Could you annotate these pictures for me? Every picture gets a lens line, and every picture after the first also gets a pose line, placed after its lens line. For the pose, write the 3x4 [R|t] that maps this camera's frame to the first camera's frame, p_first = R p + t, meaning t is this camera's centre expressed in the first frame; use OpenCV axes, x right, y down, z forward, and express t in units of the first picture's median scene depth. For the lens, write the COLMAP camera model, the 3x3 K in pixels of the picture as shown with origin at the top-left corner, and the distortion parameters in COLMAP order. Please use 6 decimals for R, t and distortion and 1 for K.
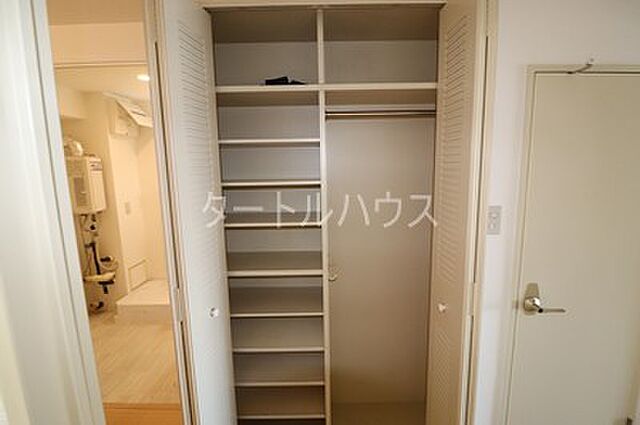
lens RADIAL K [[303.5, 0, 319.8], [0, 303.5, 212.5], [0, 0, 1]] dist [-0.000486, -0.000054]
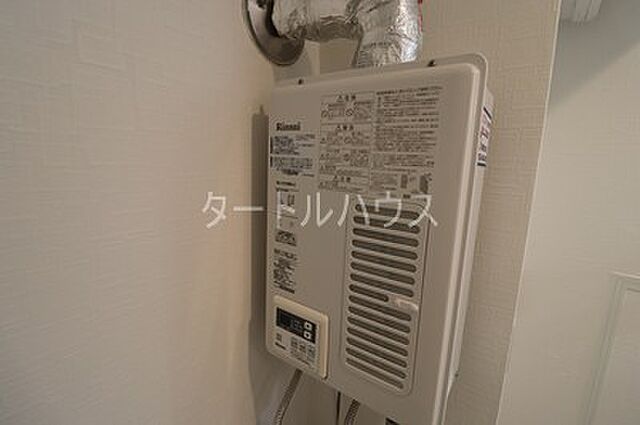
lens RADIAL K [[303.5, 0, 320.3], [0, 303.5, 211.9], [0, 0, 1]] dist [-0.000486, -0.000054]
pose [[0.811329, 0.146044, -0.566053, -0.730749], [-0.138527, 0.988743, 0.056548, -0.117826], [0.567939, 0.032535, 0.822427, 0.855647]]
